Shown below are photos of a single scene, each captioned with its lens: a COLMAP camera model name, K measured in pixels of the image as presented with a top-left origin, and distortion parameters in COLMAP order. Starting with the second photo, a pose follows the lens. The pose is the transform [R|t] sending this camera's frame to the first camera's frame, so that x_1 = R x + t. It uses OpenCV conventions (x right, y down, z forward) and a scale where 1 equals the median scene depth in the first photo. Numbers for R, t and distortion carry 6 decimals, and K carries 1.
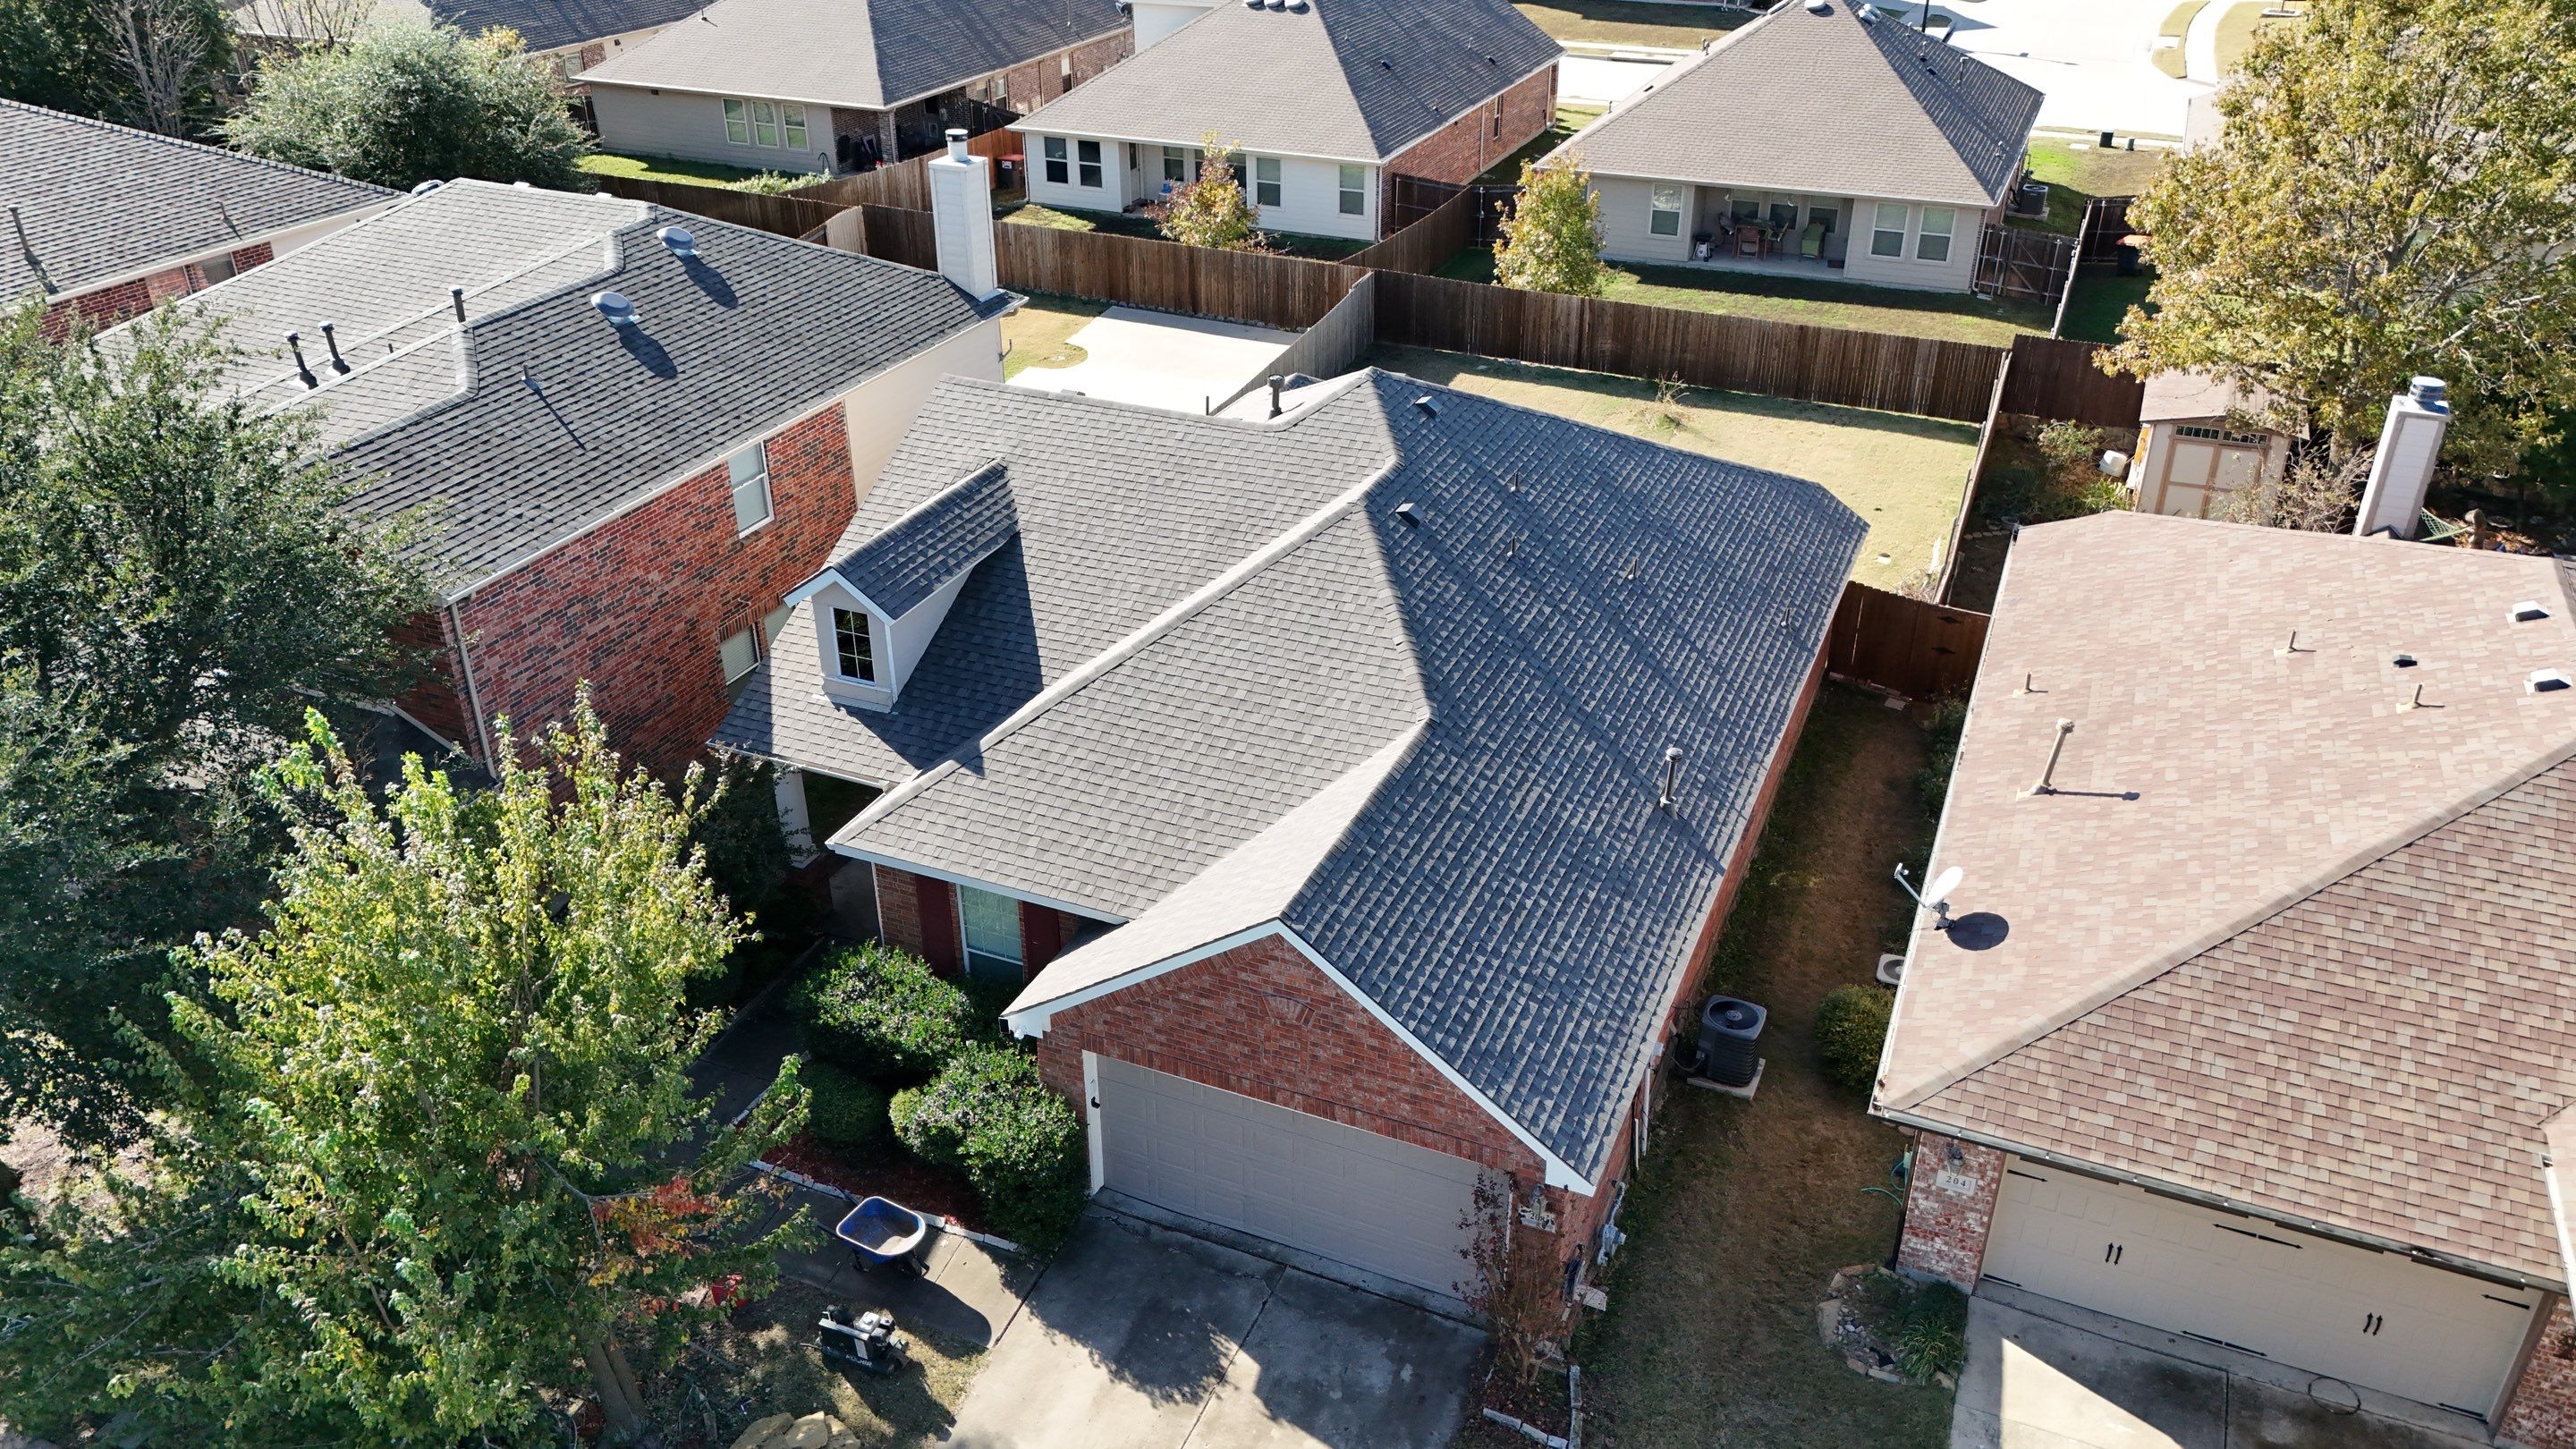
lens RADIAL K [[1894.0, 0, 1288.0], [0, 1894.0, 724.5], [0, 0, 1]] dist [0.034671, -0.005026]
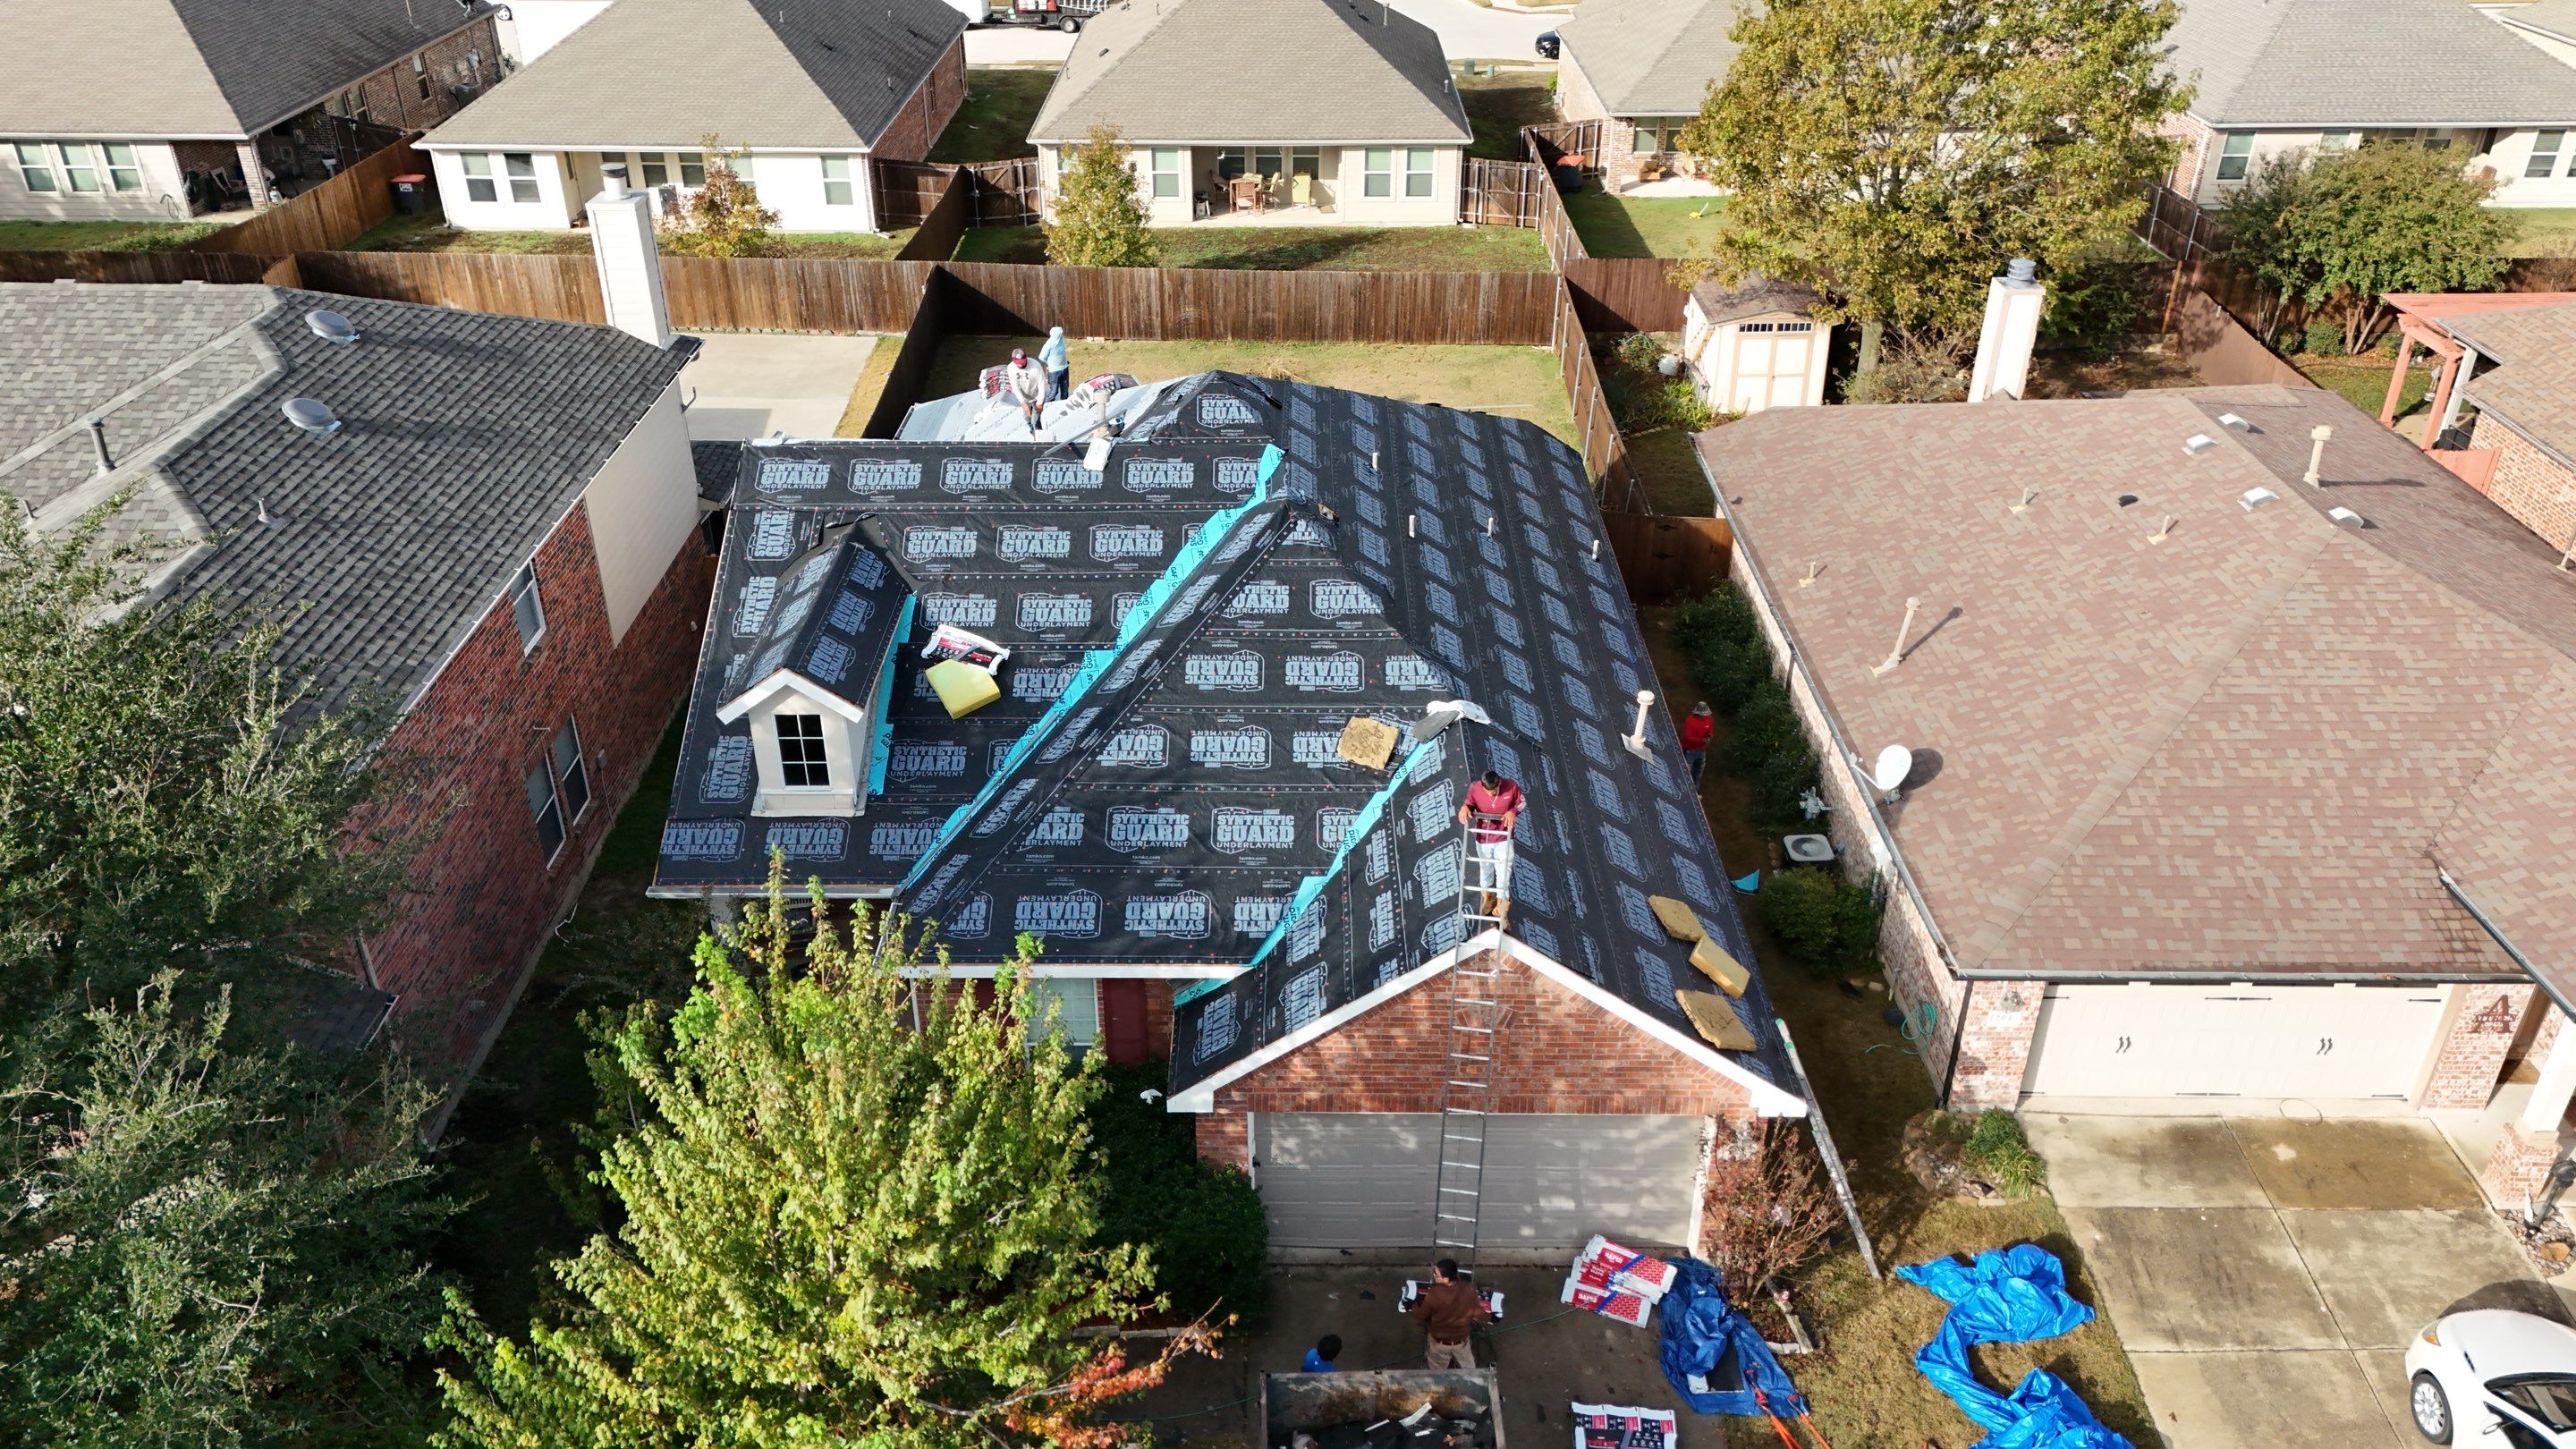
lens RADIAL K [[1894.0, 0, 1288.0], [0, 1894.0, 724.5], [0, 0, 1]] dist [0.034671, -0.005026]
pose [[0.917262, -0.196586, 0.346388, -0.263350], [0.188057, 0.980419, 0.058428, -0.051110], [-0.351091, 0.011546, 0.936270, 0.059085]]
